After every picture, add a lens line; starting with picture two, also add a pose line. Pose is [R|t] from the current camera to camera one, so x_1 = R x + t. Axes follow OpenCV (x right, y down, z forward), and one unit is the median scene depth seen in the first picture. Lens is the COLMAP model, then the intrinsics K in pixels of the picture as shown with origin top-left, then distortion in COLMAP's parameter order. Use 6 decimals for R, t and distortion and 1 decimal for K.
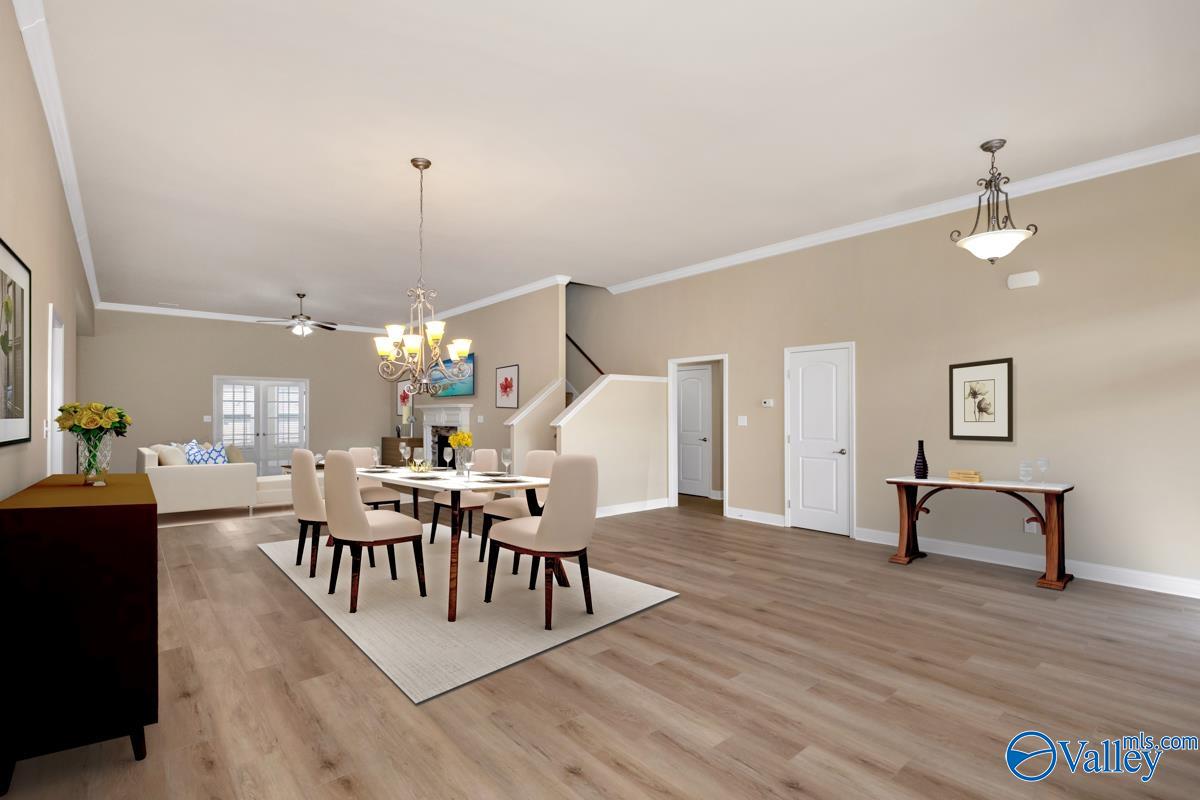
lens RADIAL K [[573.9, 0, 607.2], [0, 573.9, 408.3], [0, 0, 1]] dist [0.004926, 0.000241]
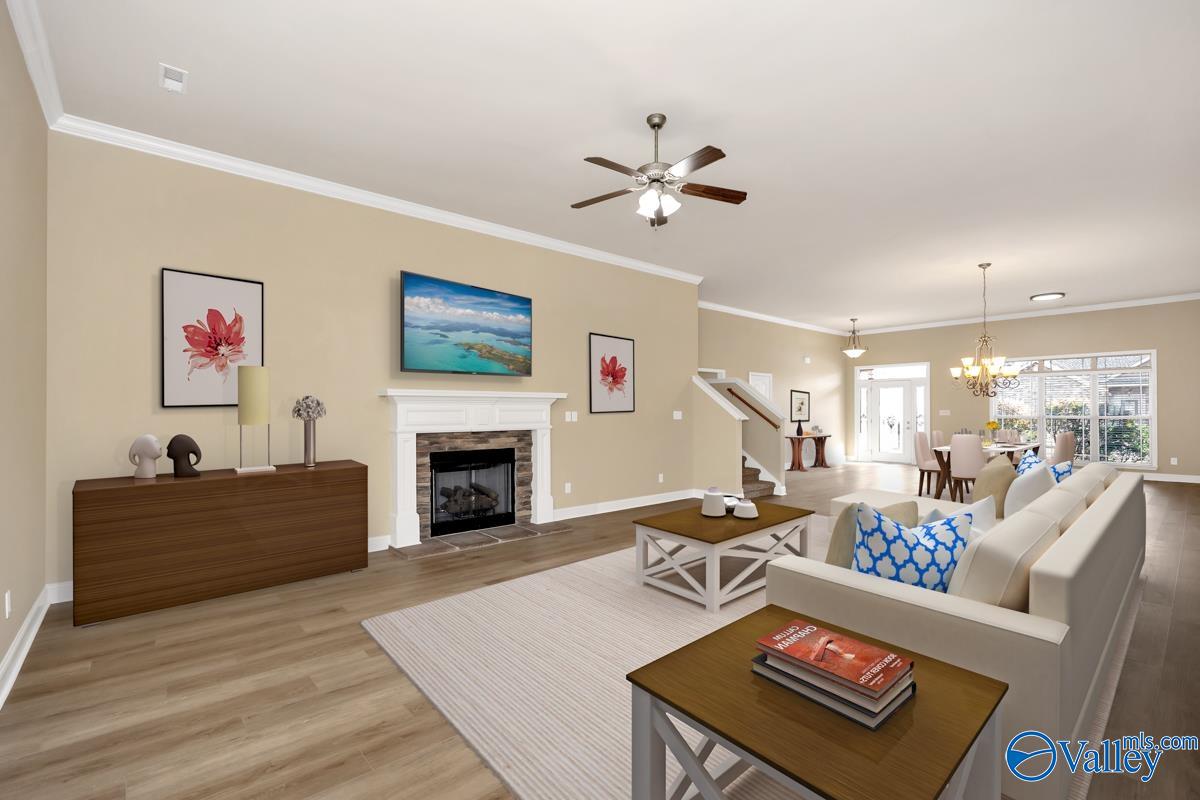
lens RADIAL K [[528.9, 0, 591.5], [0, 528.9, 404.3], [0, 0, 1]] dist [-0.000746, 0.000000]
pose [[-0.005910, 0.009793, 0.999935, -1.736281], [-0.010606, 0.999895, -0.009856, 0.020834], [-0.999926, -0.010664, -0.005805, 1.994980]]
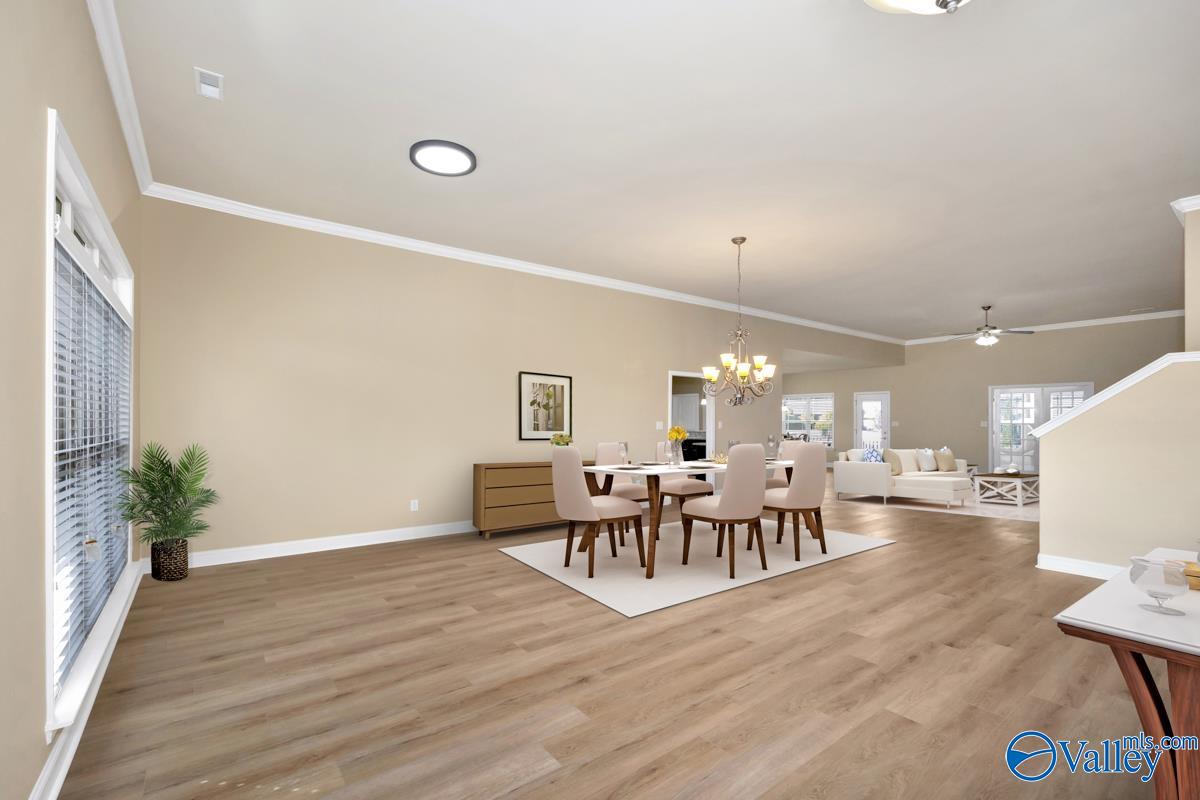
lens RADIAL K [[510.2, 0, 604.7], [0, 510.2, 420.7], [0, 0, 1]] dist [-0.001794, -0.000006]
pose [[-0.050646, 0.002700, -0.998713, 0.833720], [0.007844, 0.999967, 0.002306, 0.006246], [0.998686, -0.007717, -0.050666, 0.655888]]
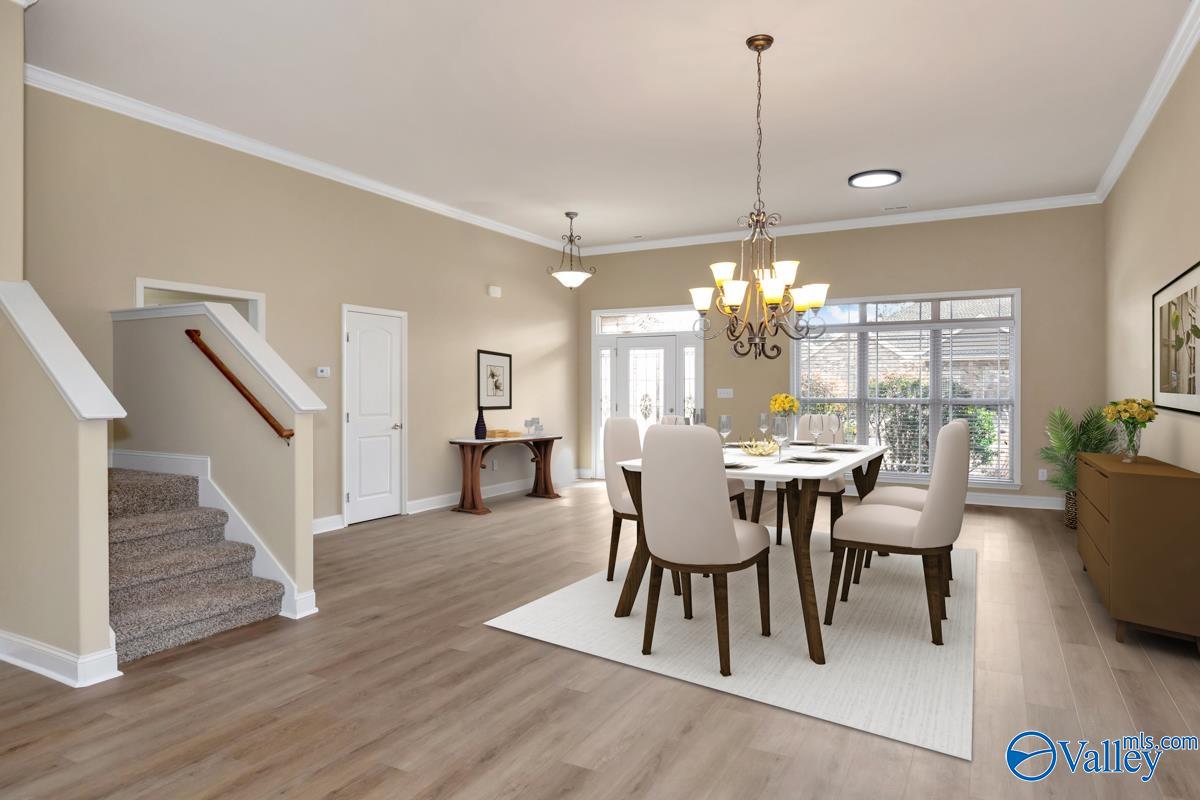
lens RADIAL K [[731.7, 0, 604.5], [0, 731.7, 387.7], [0, 0, 1]] dist [0.002932, -0.000570]
pose [[-0.366554, -0.001029, 0.930396, -1.051866], [-0.011940, 0.999922, -0.003598, 0.015117], [-0.930320, -0.012428, -0.366538, 1.414091]]
